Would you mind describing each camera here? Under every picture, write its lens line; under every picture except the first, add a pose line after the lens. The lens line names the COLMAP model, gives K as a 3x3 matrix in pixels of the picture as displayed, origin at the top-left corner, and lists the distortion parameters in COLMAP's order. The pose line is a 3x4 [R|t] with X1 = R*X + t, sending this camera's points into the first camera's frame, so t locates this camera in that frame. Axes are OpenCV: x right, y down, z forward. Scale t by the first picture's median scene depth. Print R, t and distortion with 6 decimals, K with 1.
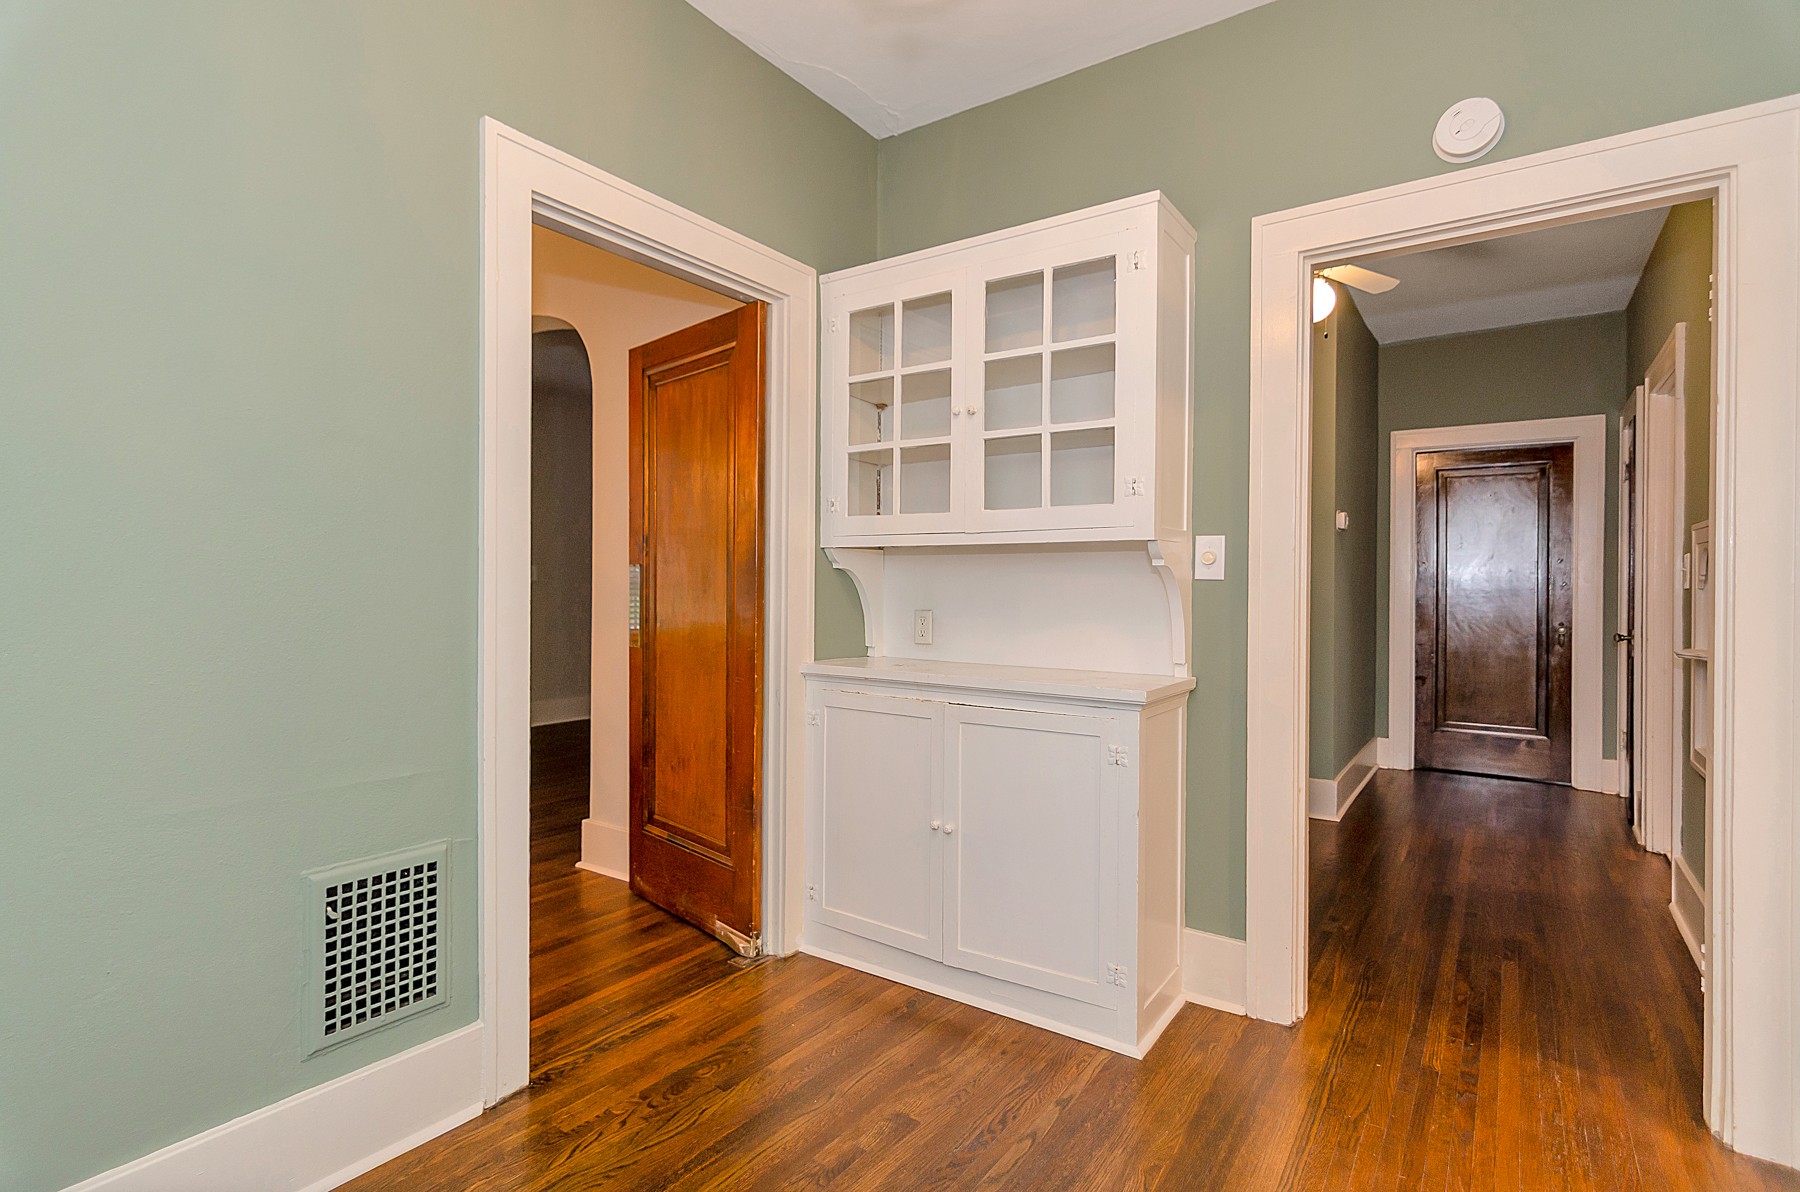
lens RADIAL K [[865.1, 0, 890.7], [0, 865.1, 602.8], [0, 0, 1]] dist [0.000615, 0.000215]
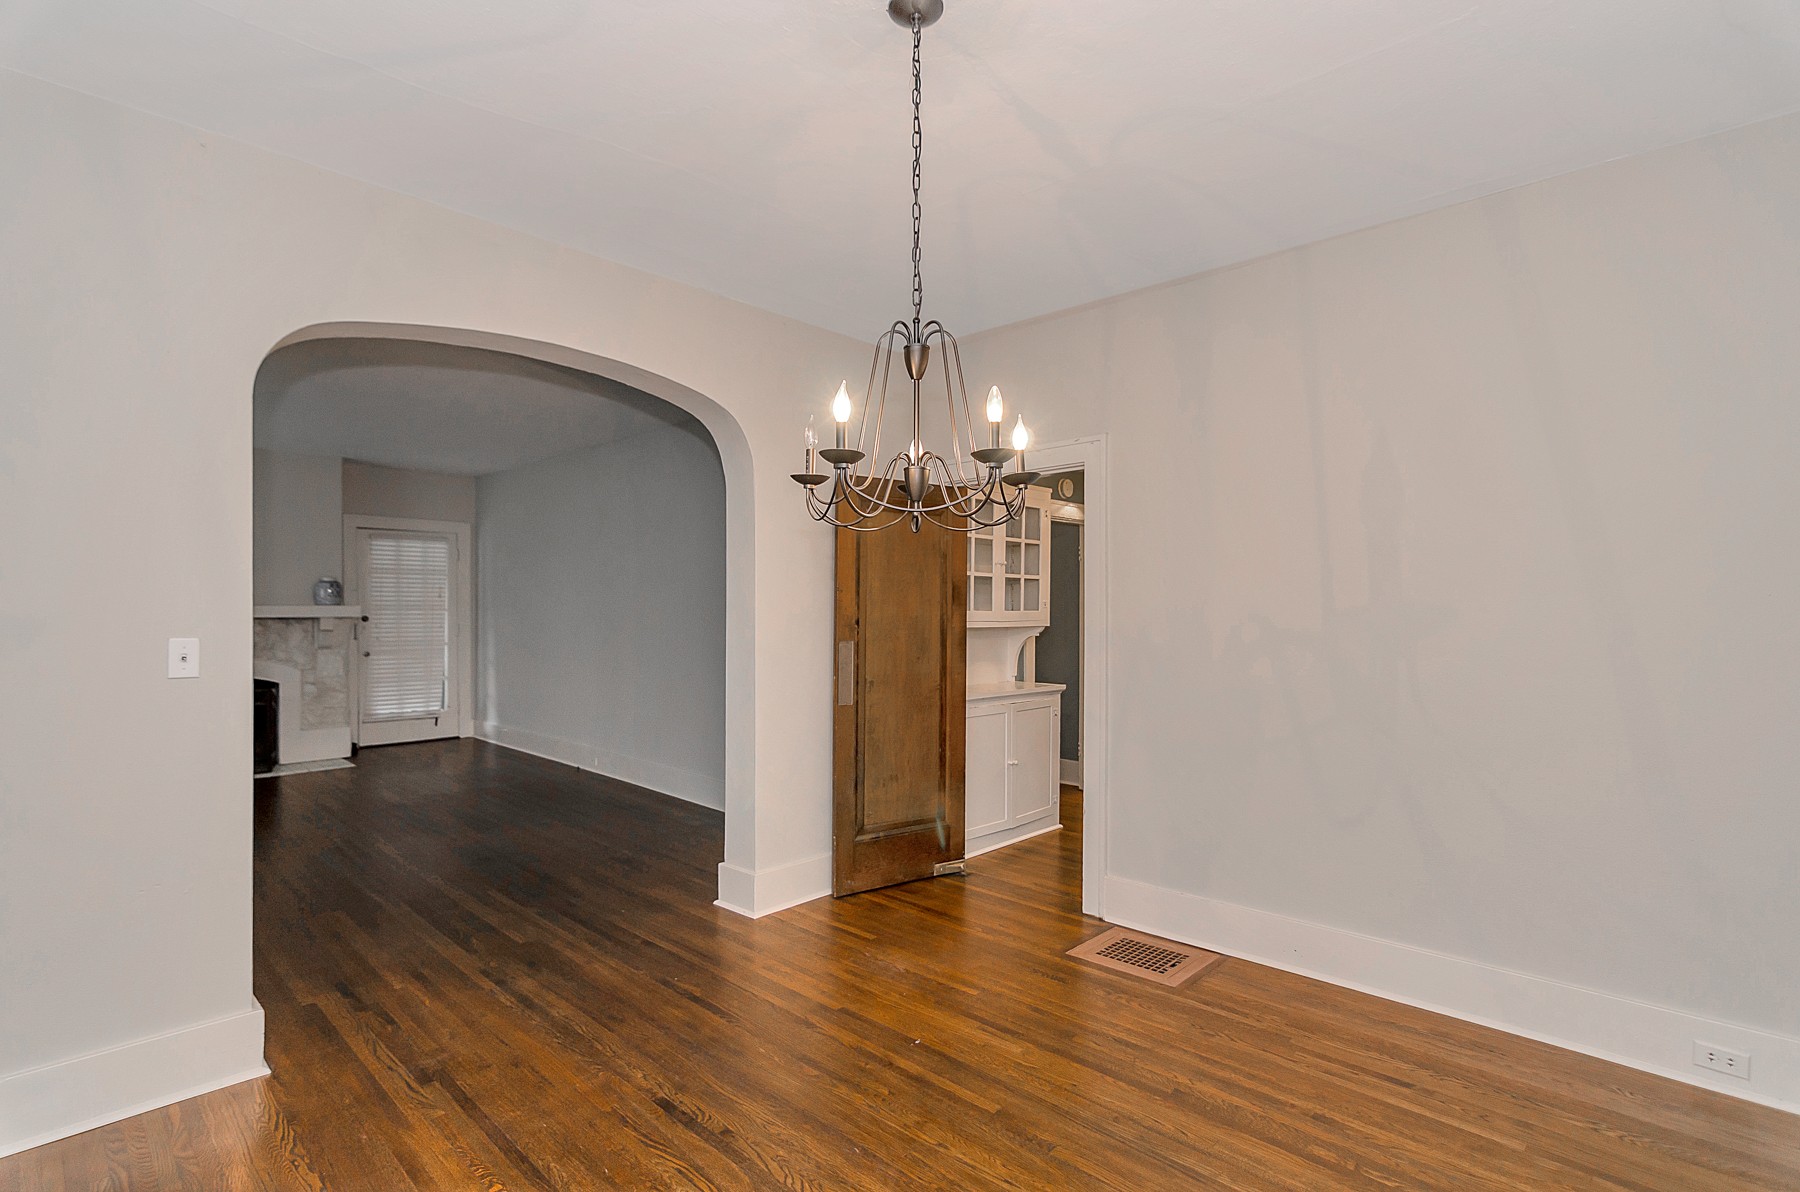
lens RADIAL K [[848.0, 0, 900.8], [0, 848.0, 616.9], [0, 0, 1]] dist [-0.016688, -0.000237]
pose [[0.137230, -0.012088, 0.990465, -1.758292], [0.006362, 0.999916, 0.011322, -0.104712], [-0.990519, 0.004748, 0.137296, 0.860943]]
